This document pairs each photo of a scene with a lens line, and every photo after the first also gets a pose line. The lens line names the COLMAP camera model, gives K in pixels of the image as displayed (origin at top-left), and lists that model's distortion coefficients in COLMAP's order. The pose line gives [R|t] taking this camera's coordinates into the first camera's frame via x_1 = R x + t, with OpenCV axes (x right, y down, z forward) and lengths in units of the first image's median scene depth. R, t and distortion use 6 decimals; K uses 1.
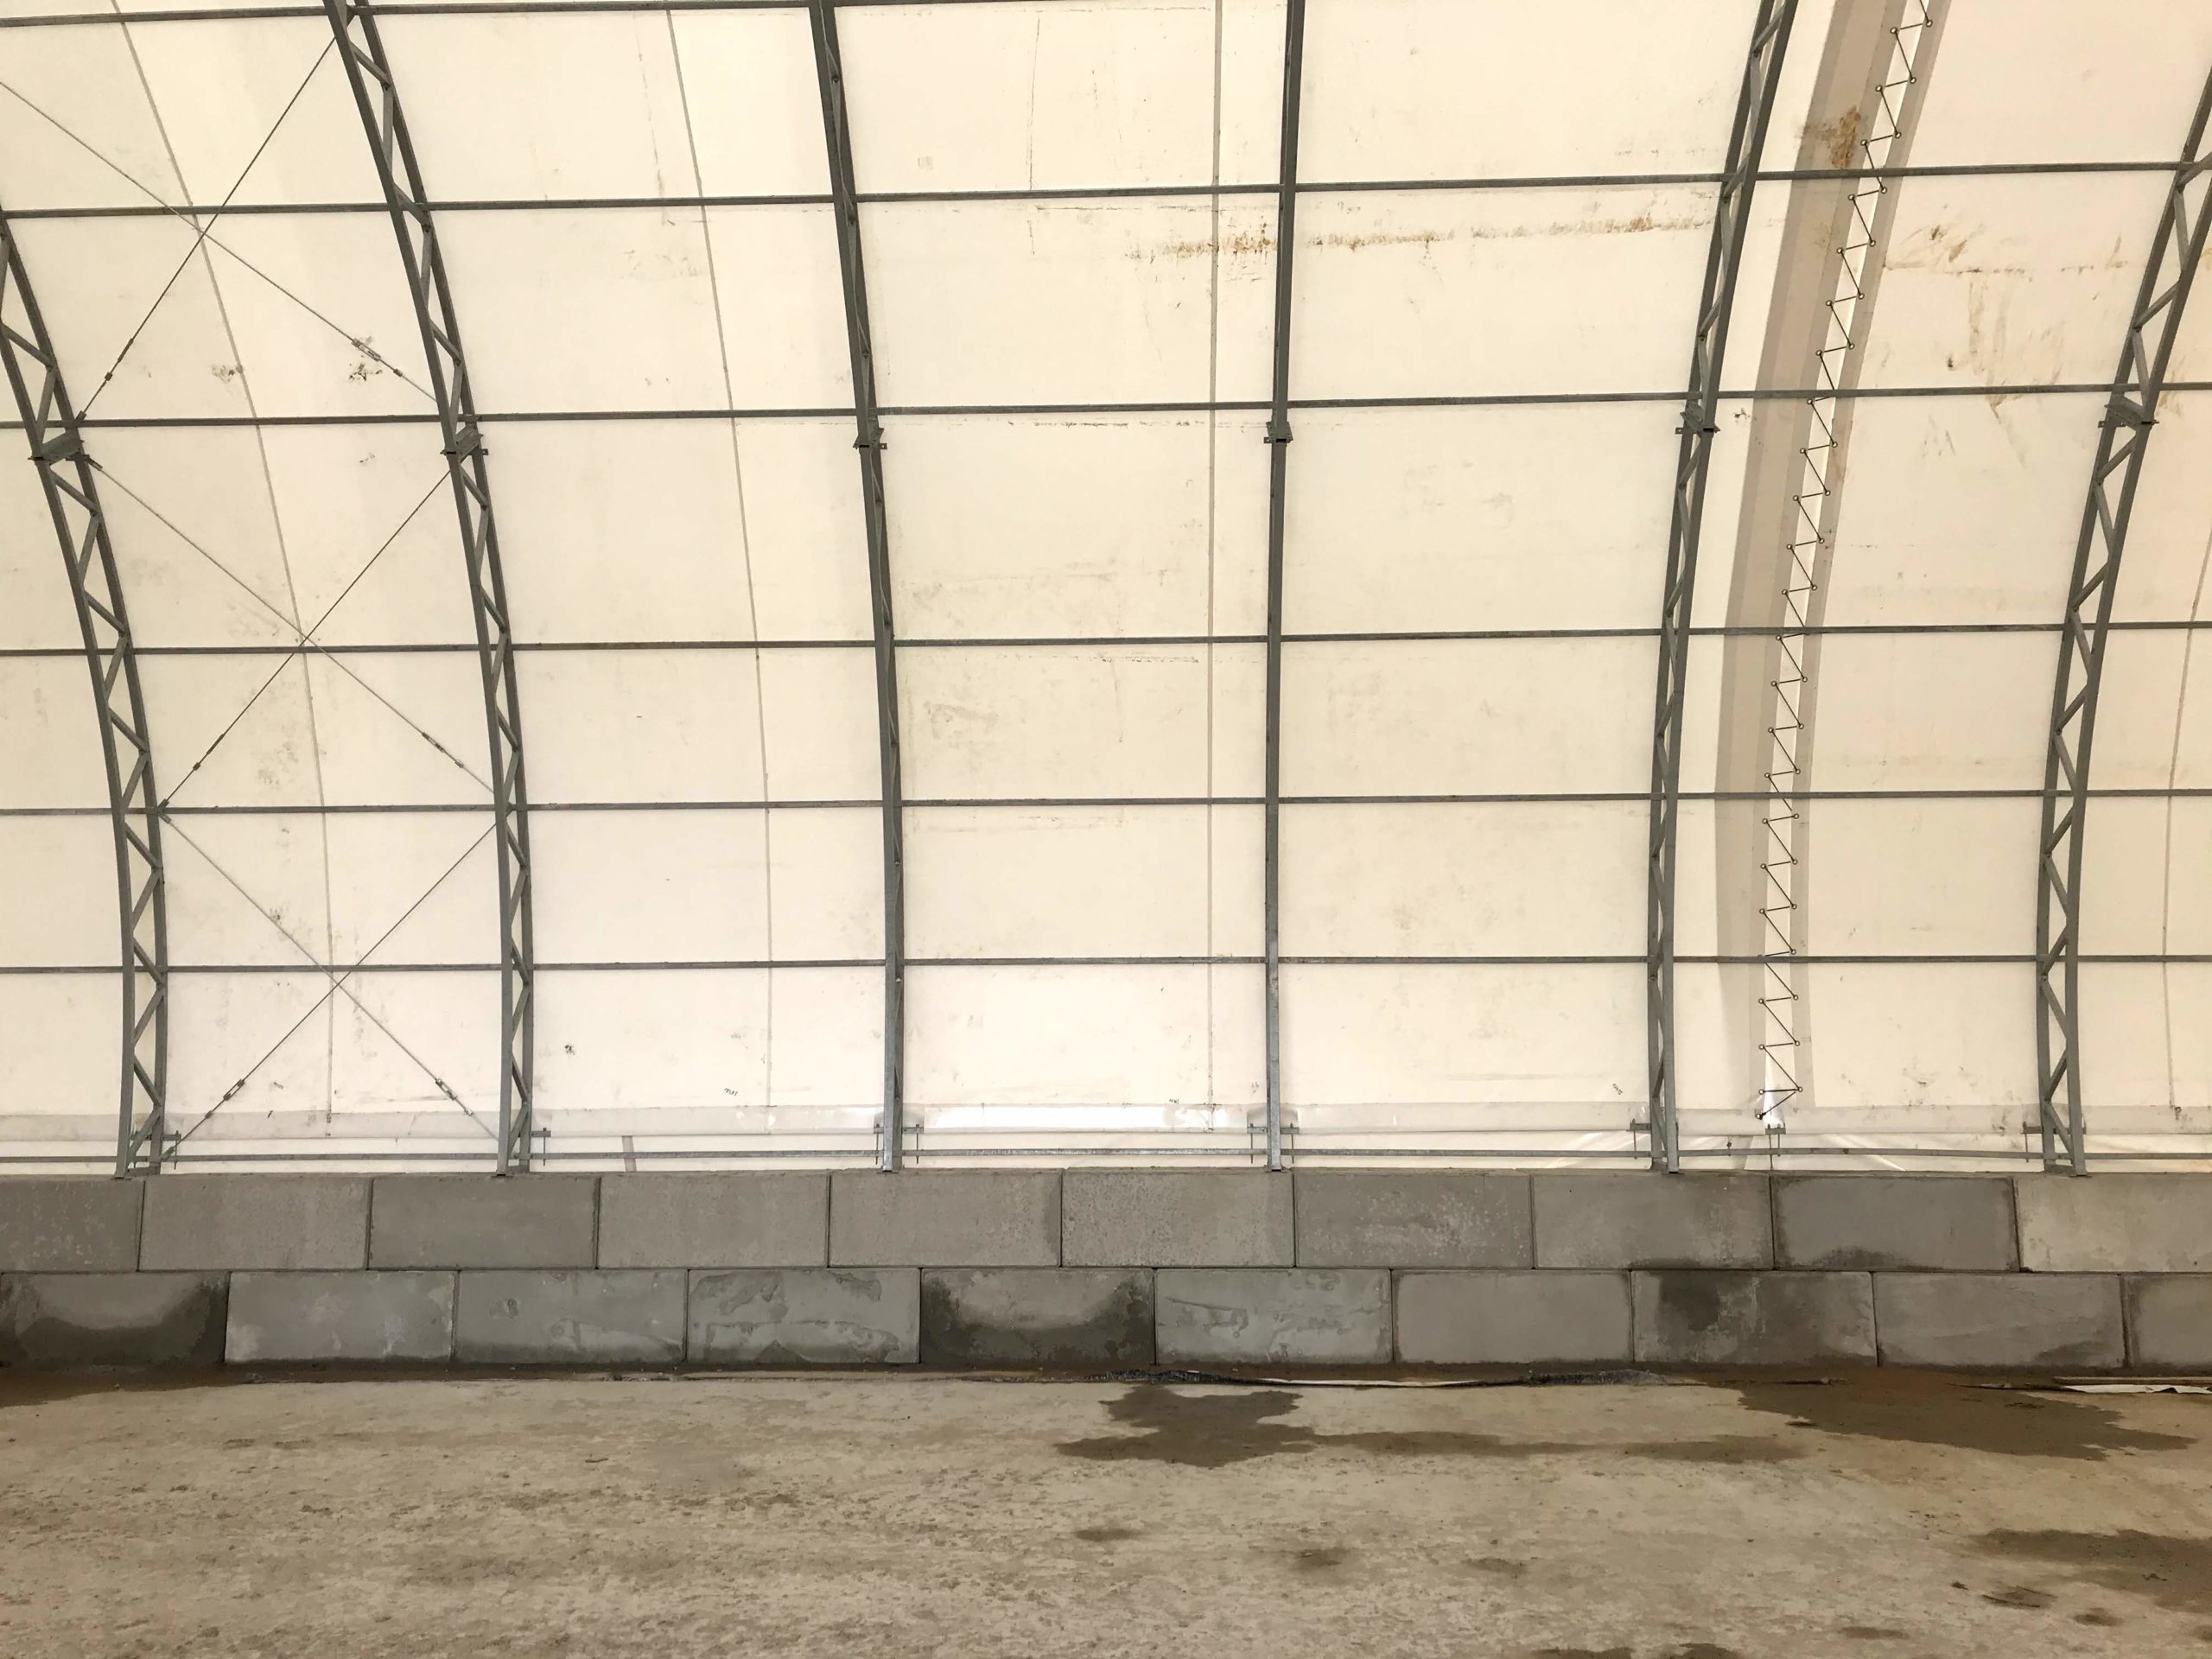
lens RADIAL K [[1622.1, 0, 1105.5], [0, 1622.1, 841.5], [0, 0, 1]] dist [-0.002791, -0.000153]
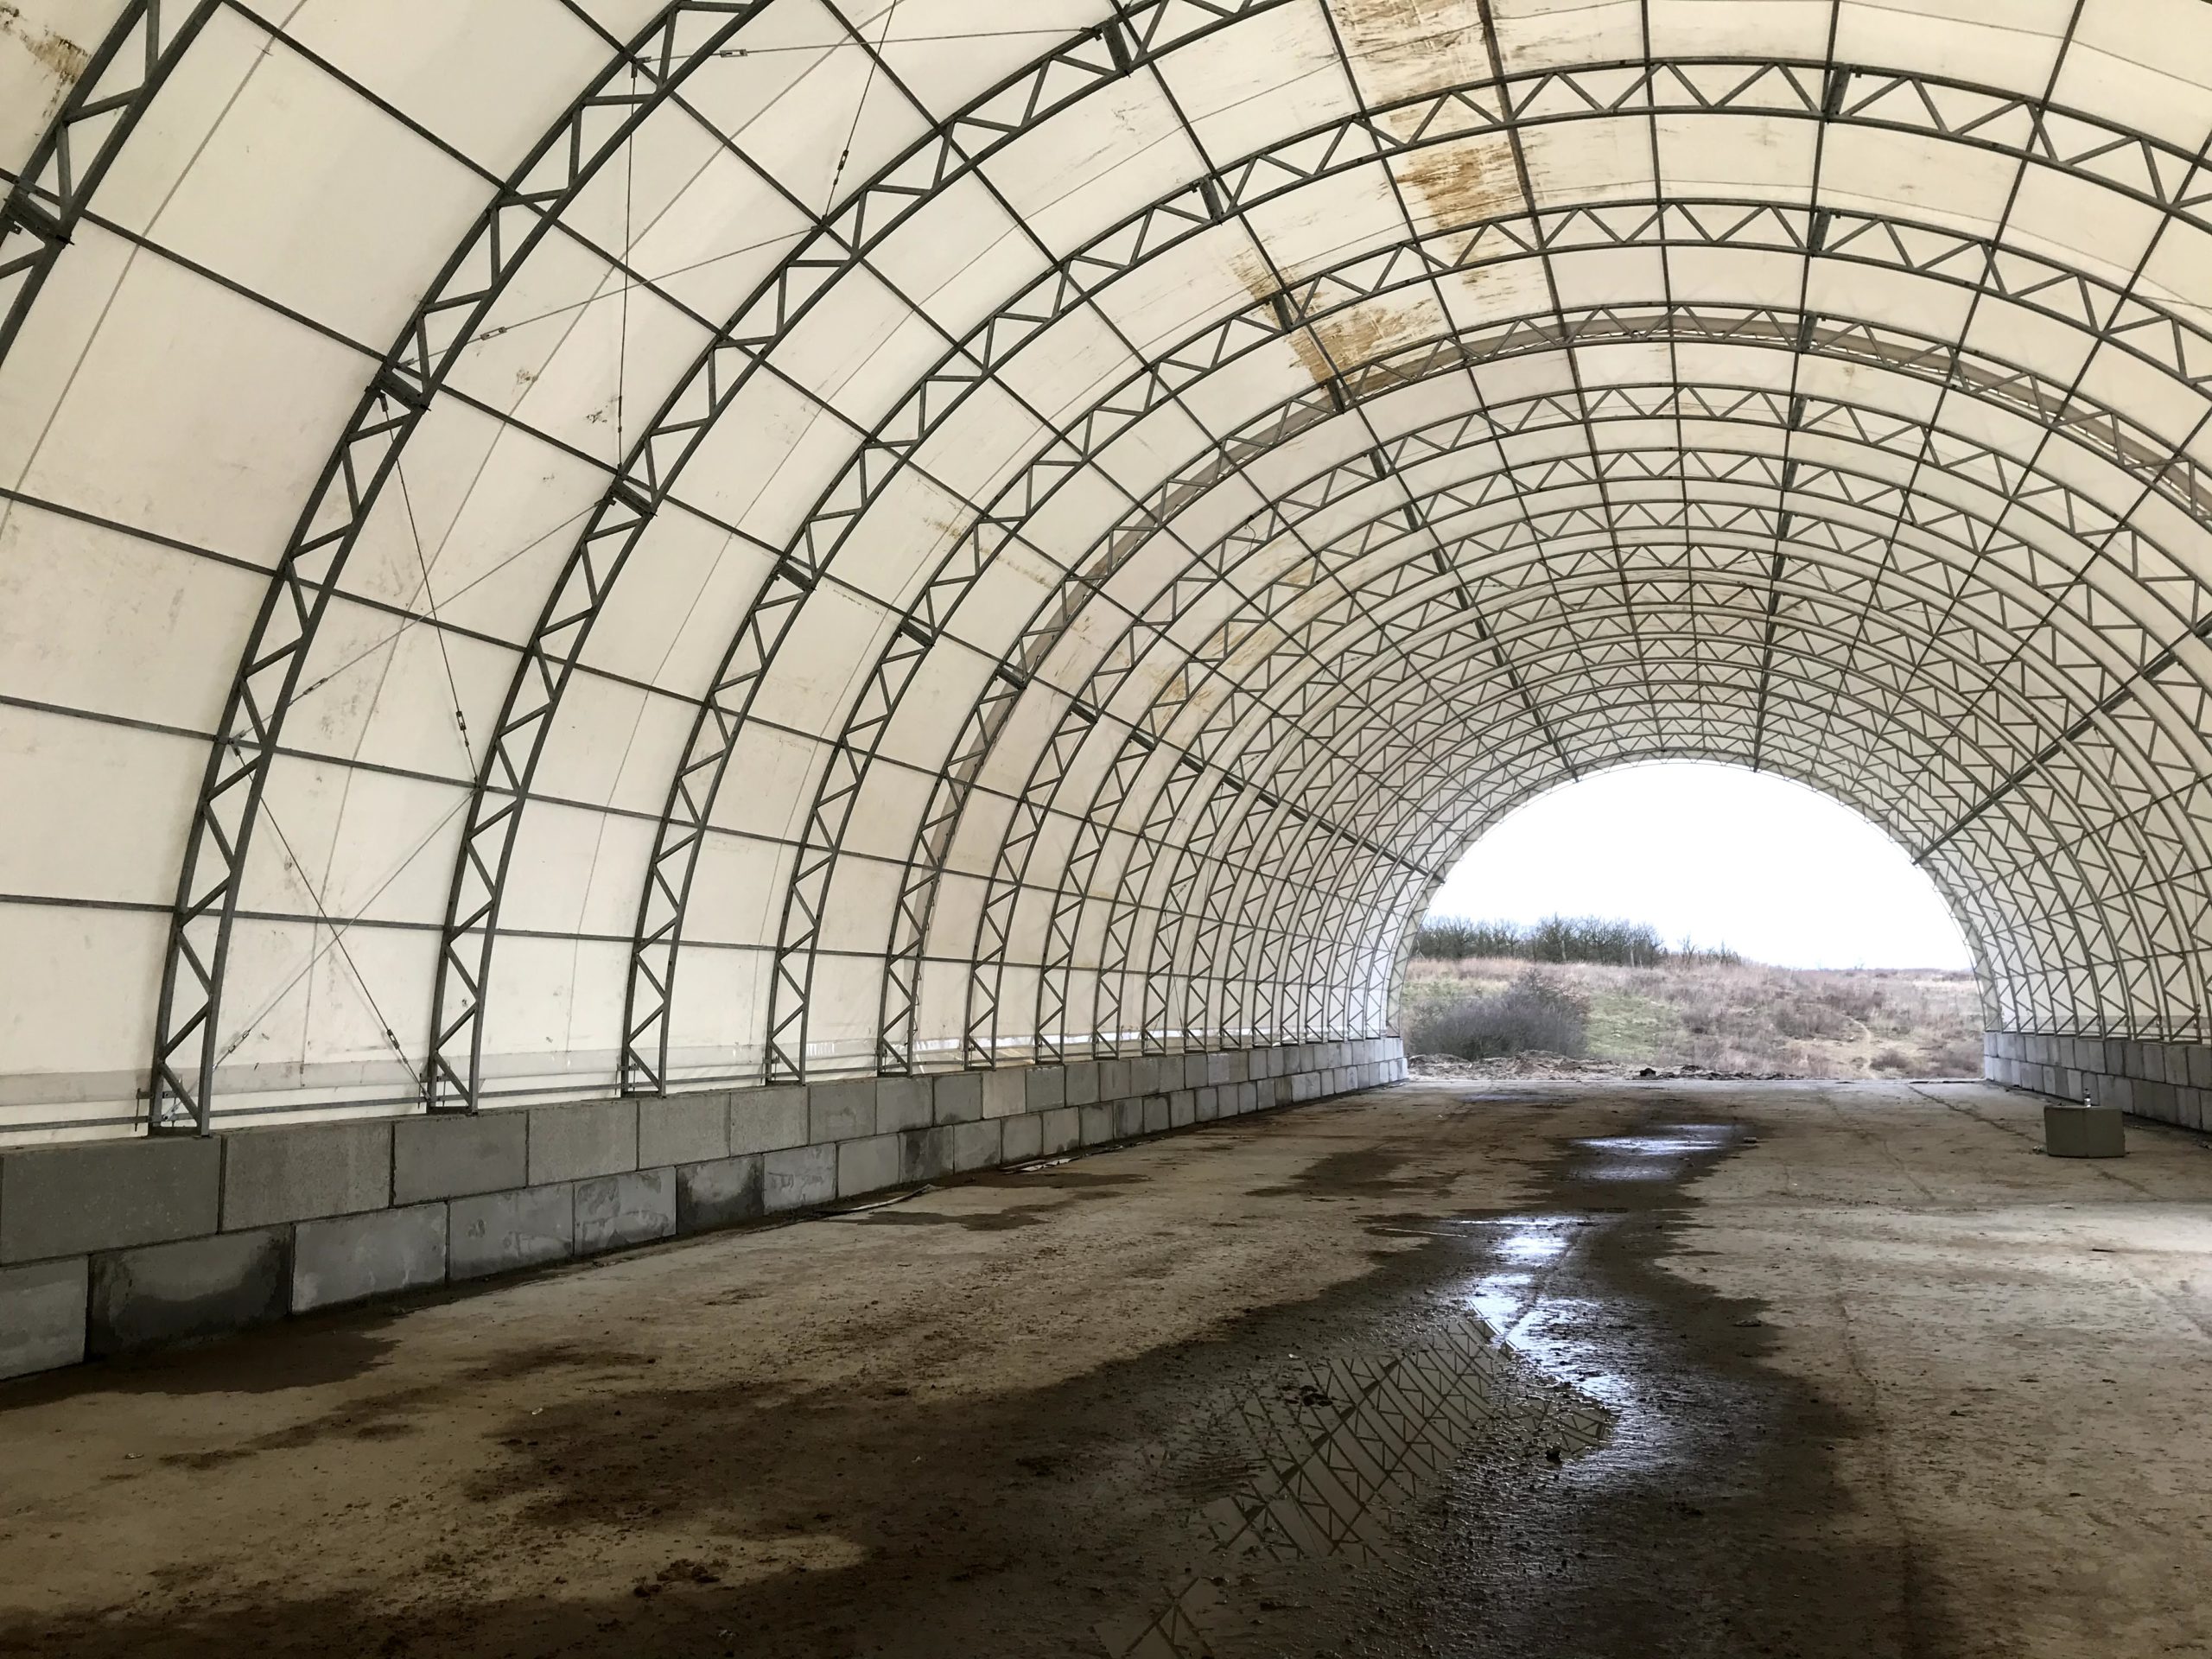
lens RADIAL K [[1622.1, 0, 1105.5], [0, 1622.1, 841.5], [0, 0, 1]] dist [-0.002791, -0.000153]
pose [[0.332529, 0.105735, 0.937147, -1.308927], [-0.118712, 0.990484, -0.069630, 0.044809], [-0.935592, -0.088096, 0.341916, 0.219299]]
